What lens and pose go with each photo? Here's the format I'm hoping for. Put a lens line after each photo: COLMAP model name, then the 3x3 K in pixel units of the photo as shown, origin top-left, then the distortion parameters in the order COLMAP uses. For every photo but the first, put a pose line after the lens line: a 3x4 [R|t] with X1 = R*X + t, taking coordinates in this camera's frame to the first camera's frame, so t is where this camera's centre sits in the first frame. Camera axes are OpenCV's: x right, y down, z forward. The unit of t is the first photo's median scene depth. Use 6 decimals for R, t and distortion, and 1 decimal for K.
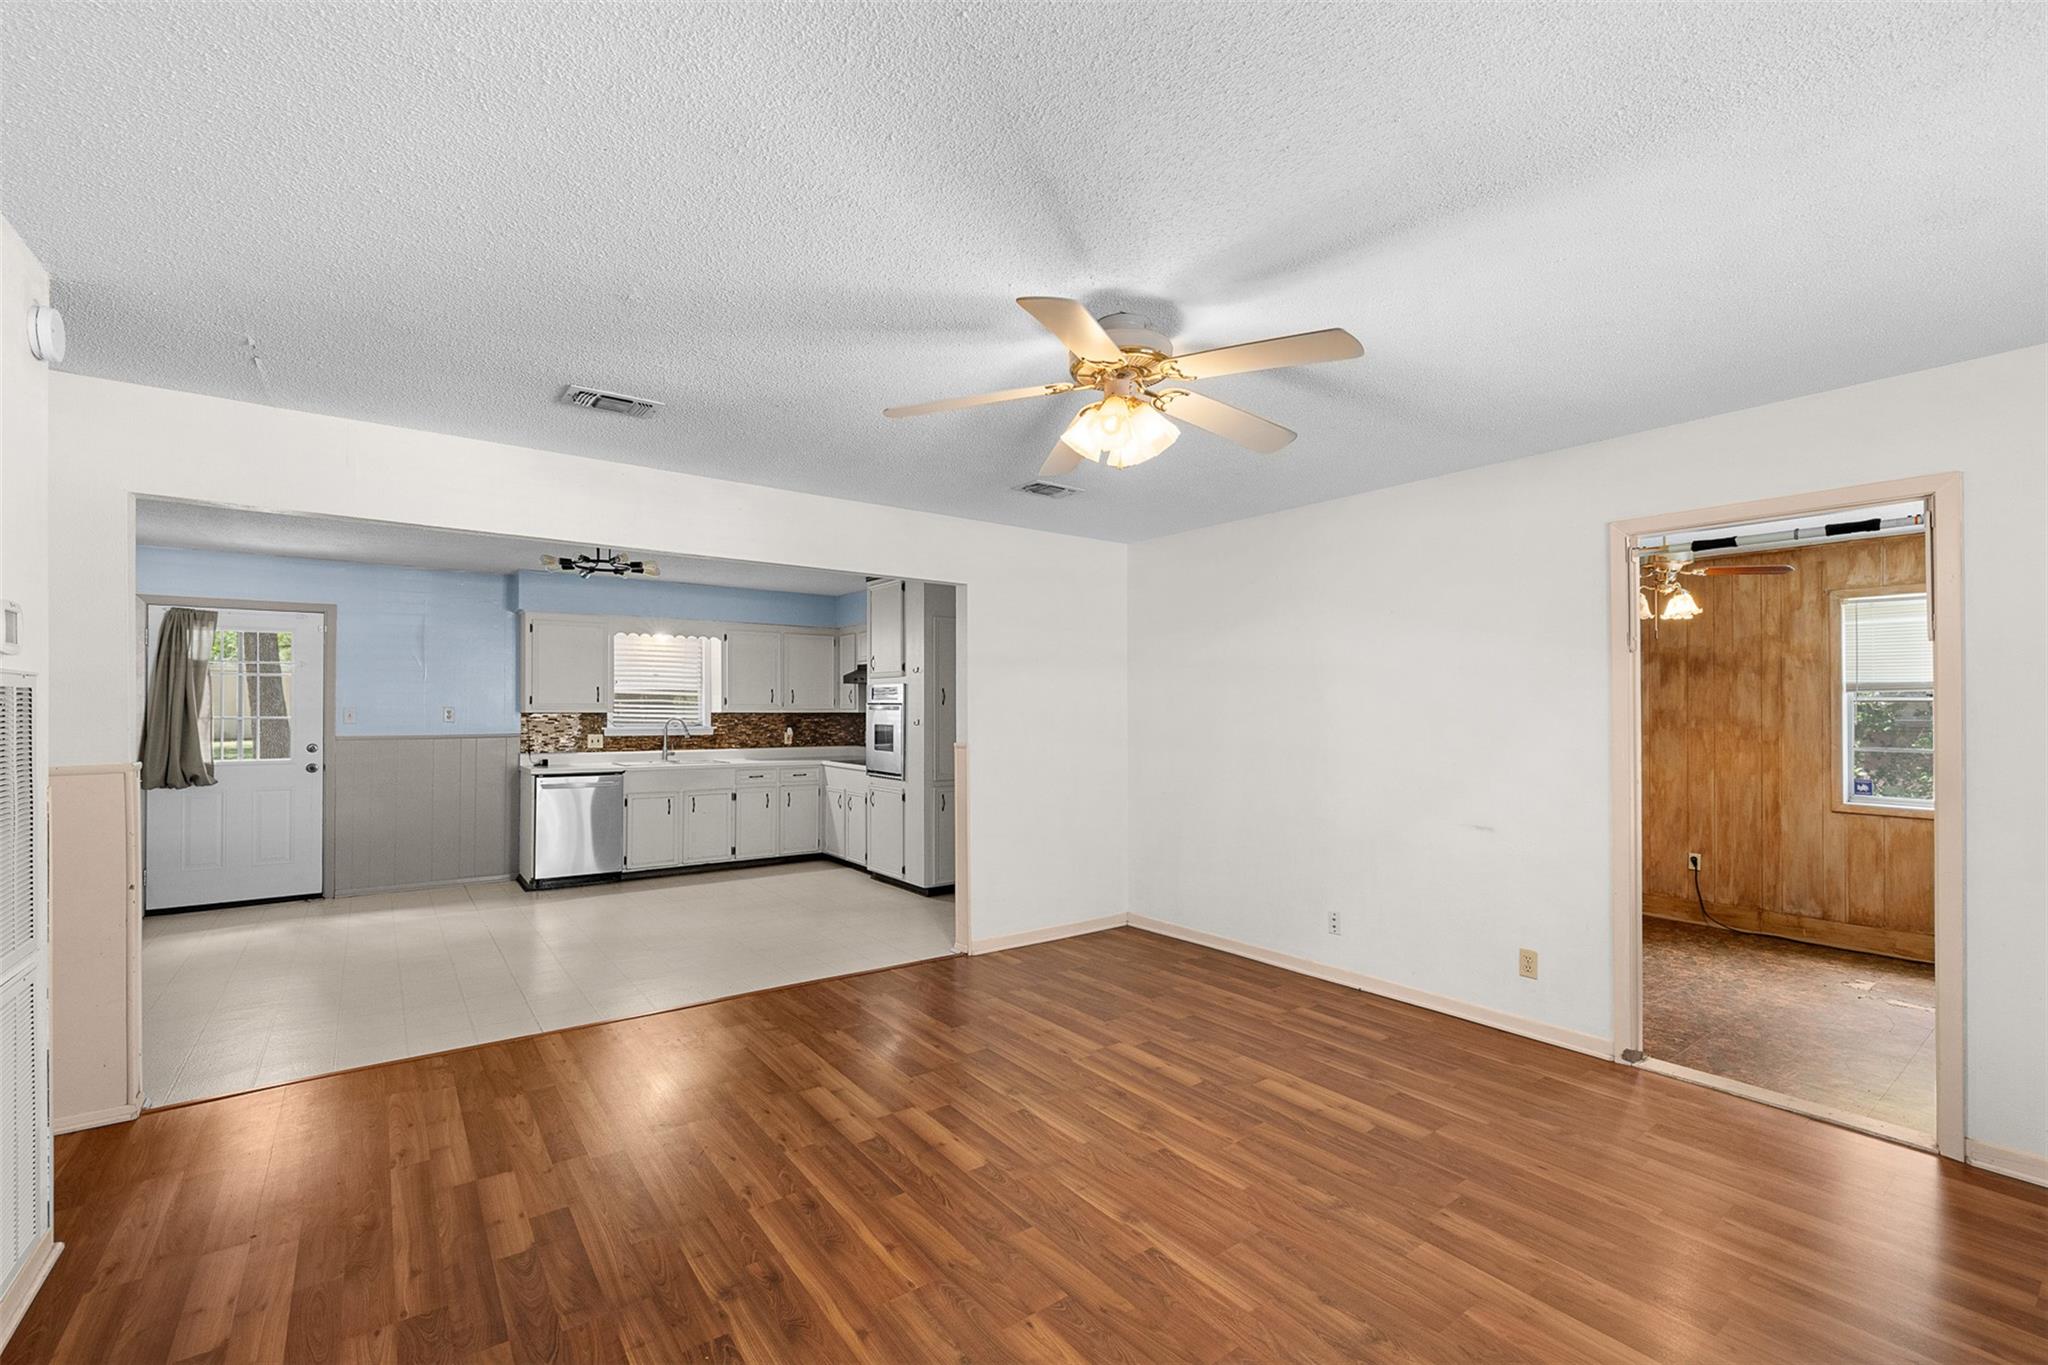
lens RADIAL K [[866.9, 0, 1021.6], [0, 866.9, 699.9], [0, 0, 1]] dist [0.001569, 0.000301]
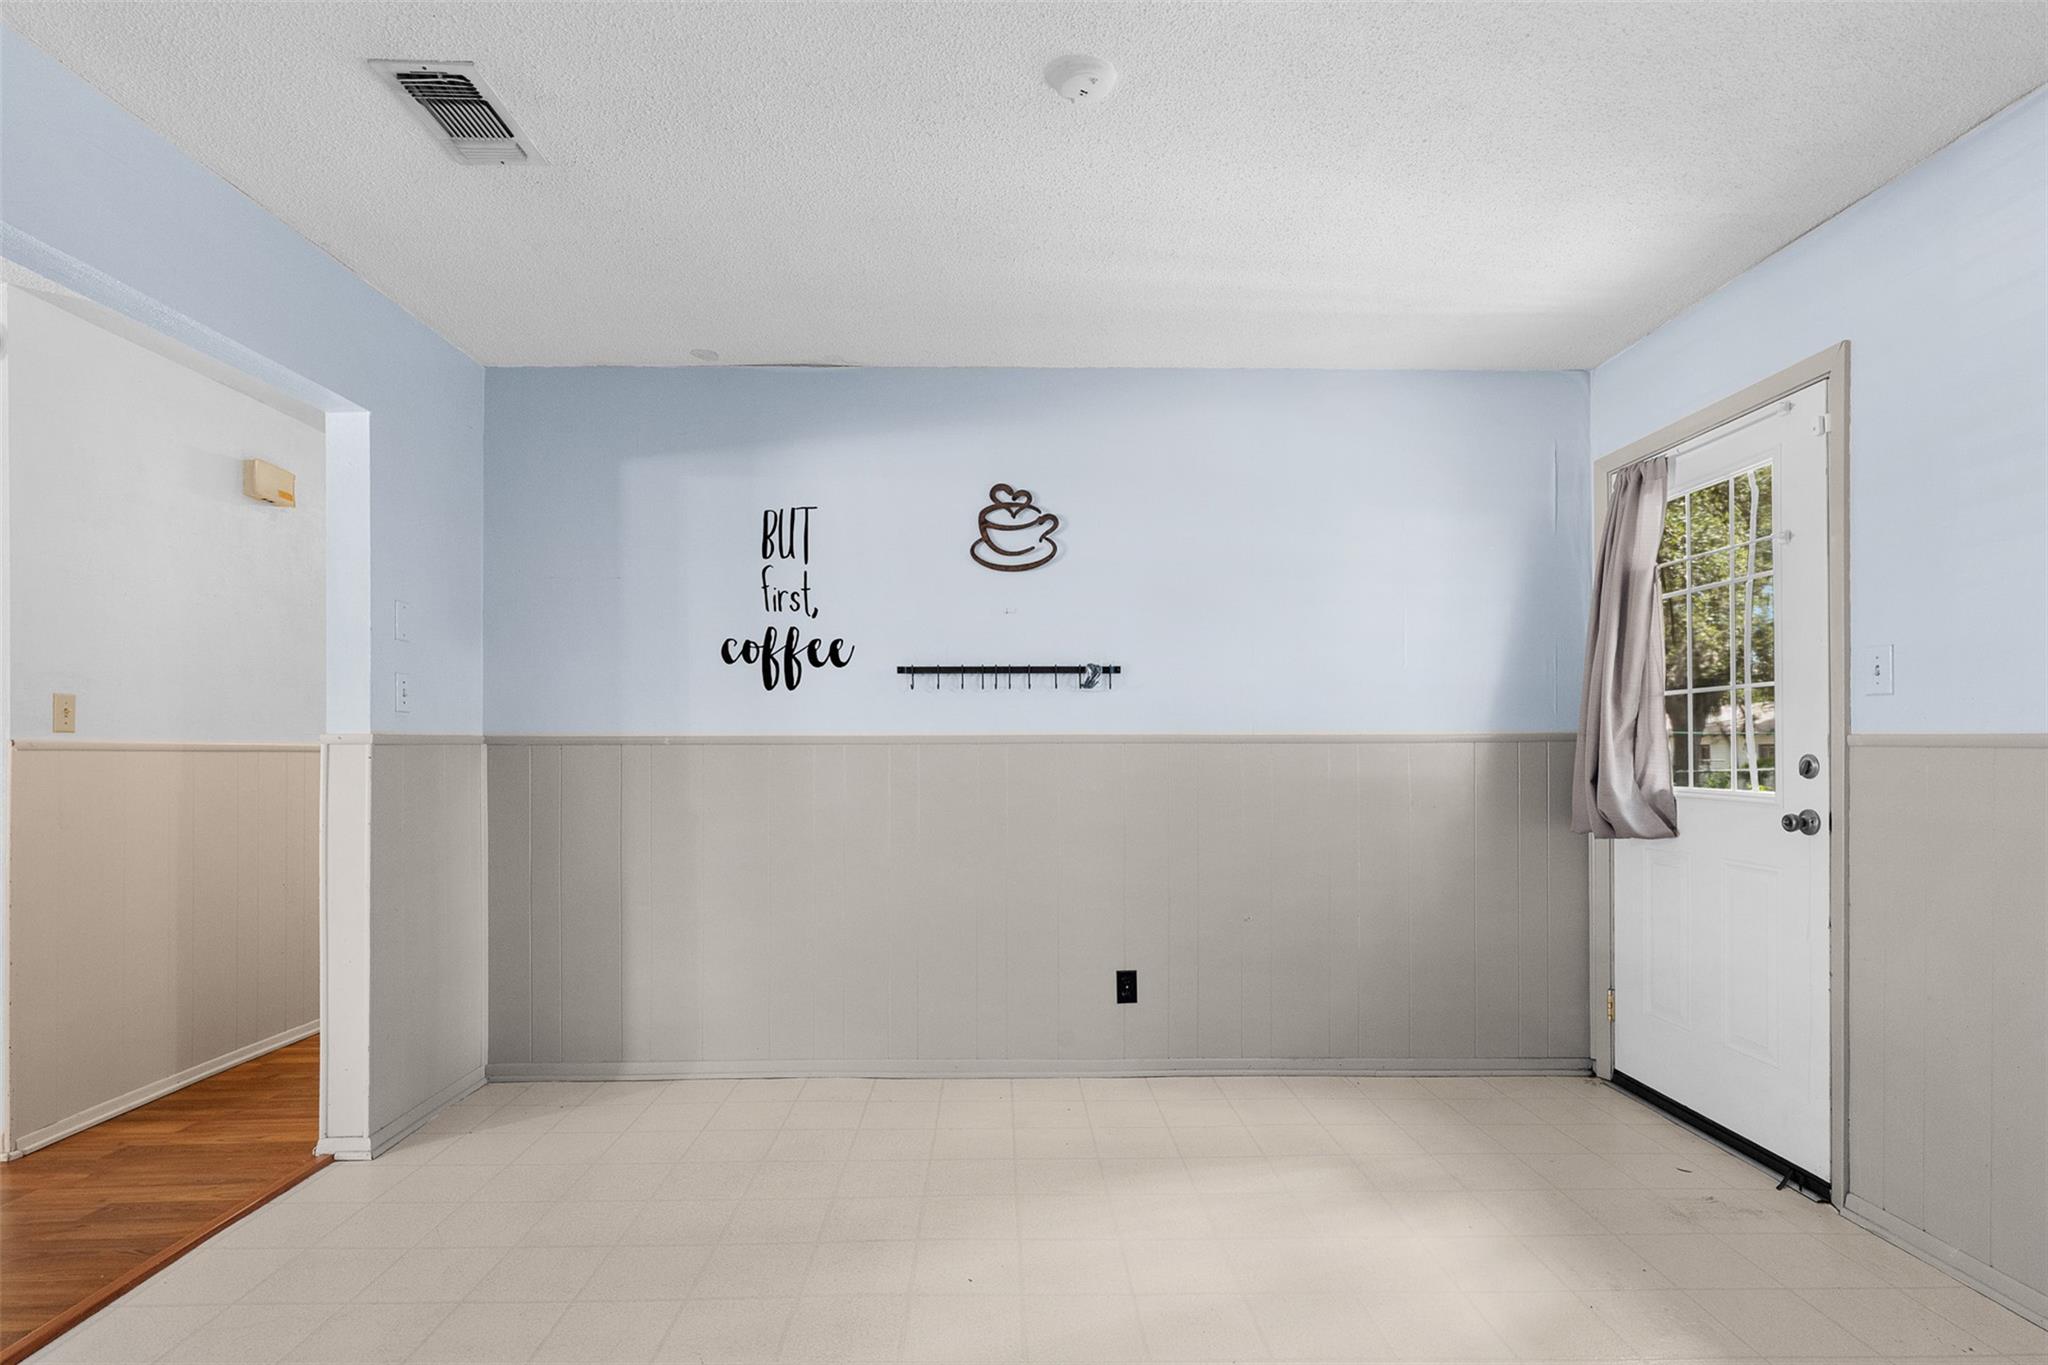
lens RADIAL K [[1022.7, 0, 1011.3], [0, 1022.7, 760.5], [0, 0, 1]] dist [-0.002646, -0.000591]
pose [[-0.590318, 0.010005, -0.807109, -0.249612], [0.010744, 0.999932, 0.004537, 0.041732], [0.807100, -0.005994, -0.590385, 0.861555]]
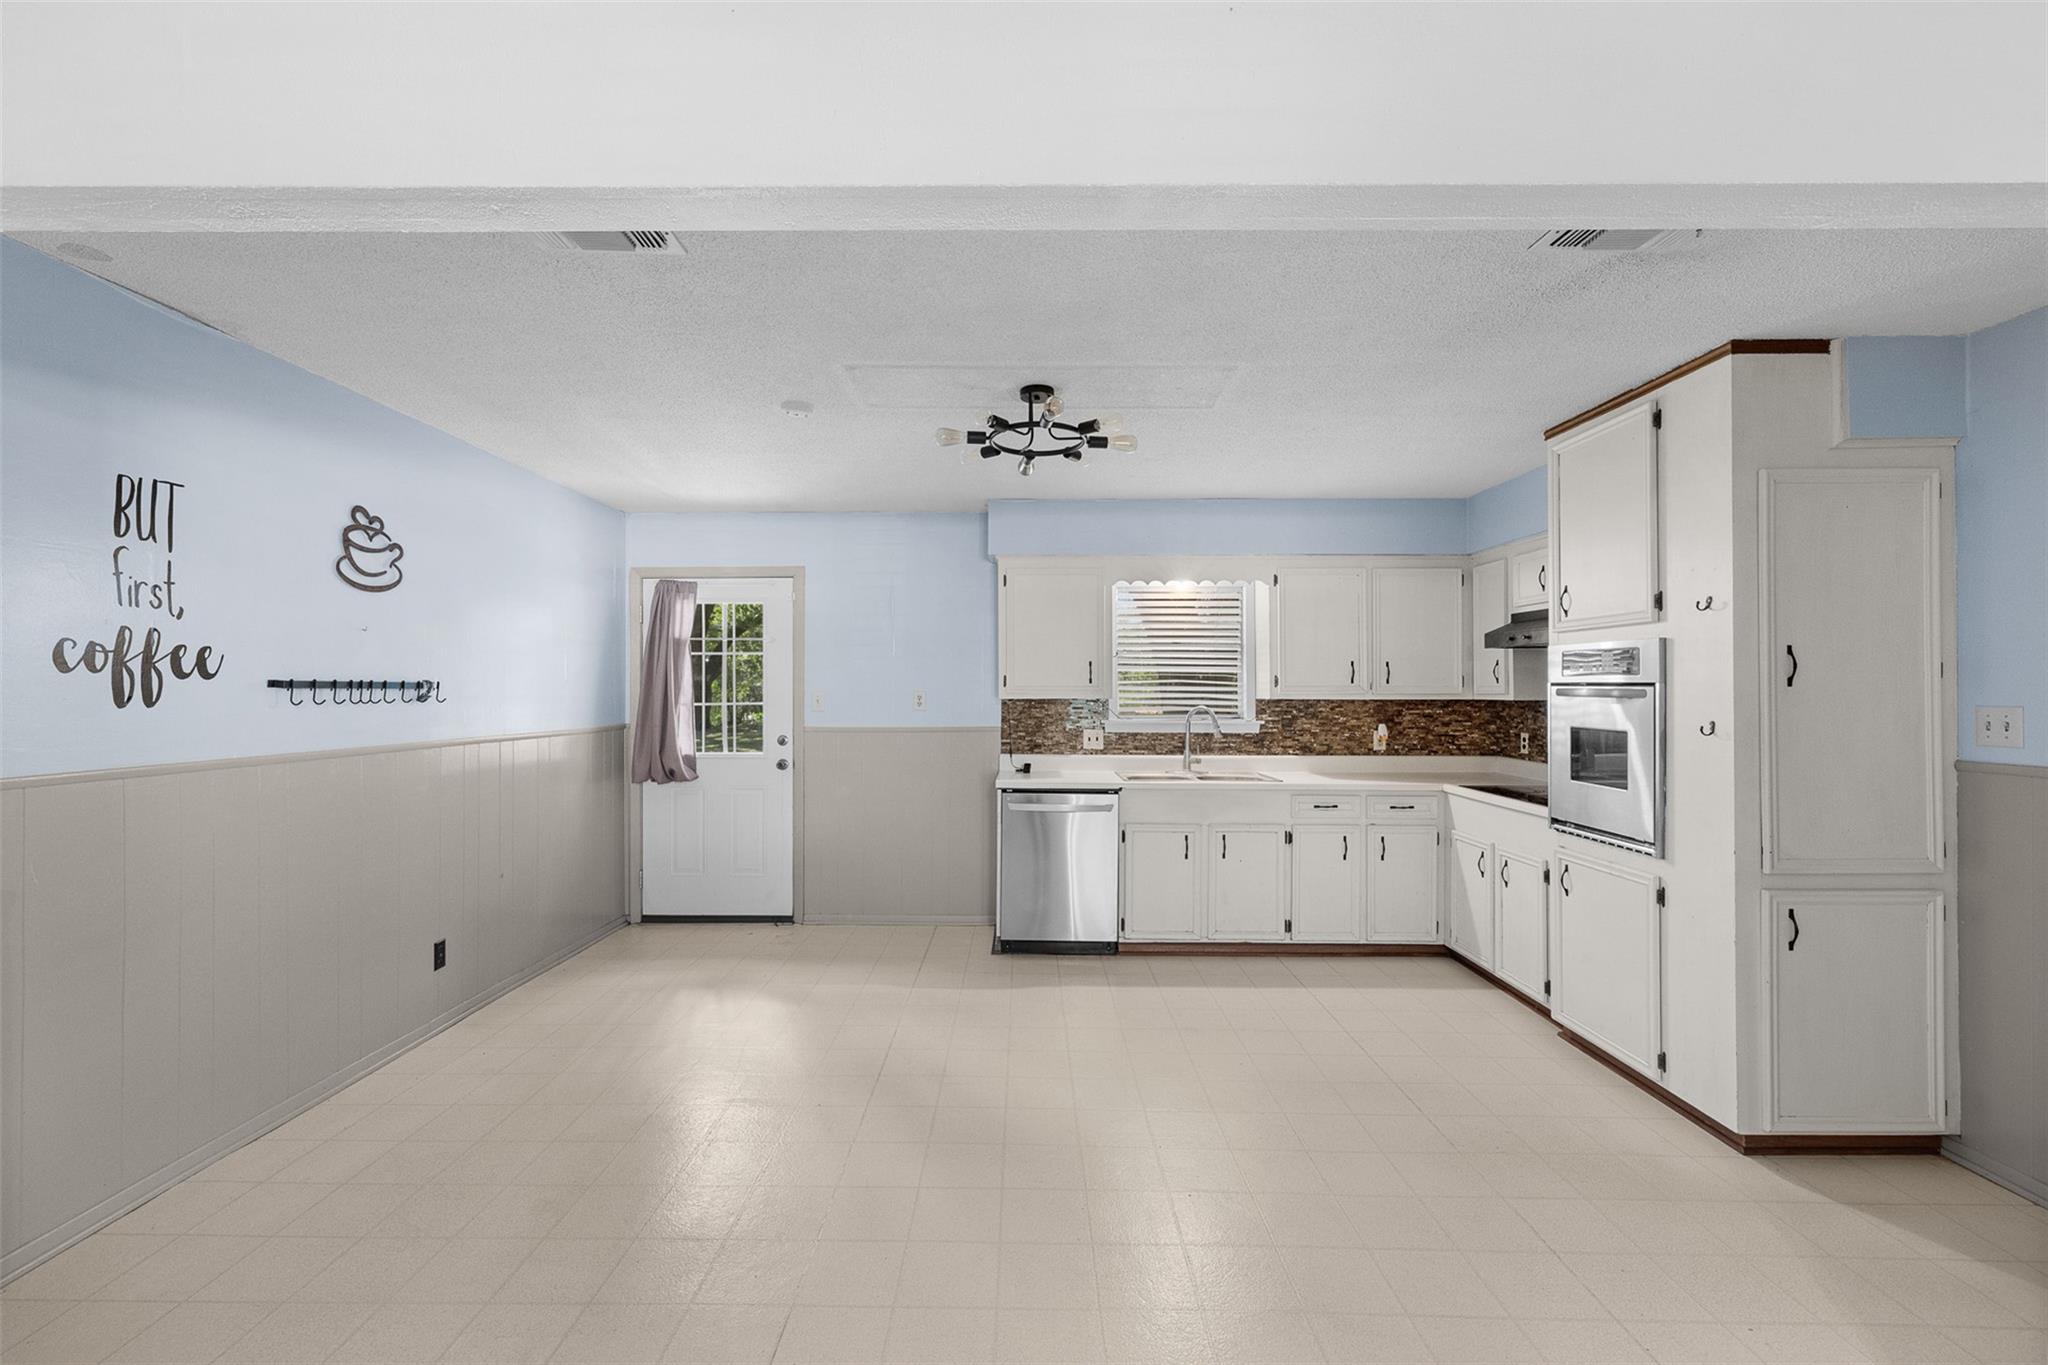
lens RADIAL K [[866.9, 0, 1016.2], [0, 866.9, 686.8], [0, 0, 1]] dist [0.001569, 0.000301]
pose [[0.795450, -0.002269, -0.606014, -0.119192], [0.007115, 0.999959, 0.005596, 0.000887], [0.605977, -0.008763, 0.795434, 0.416291]]
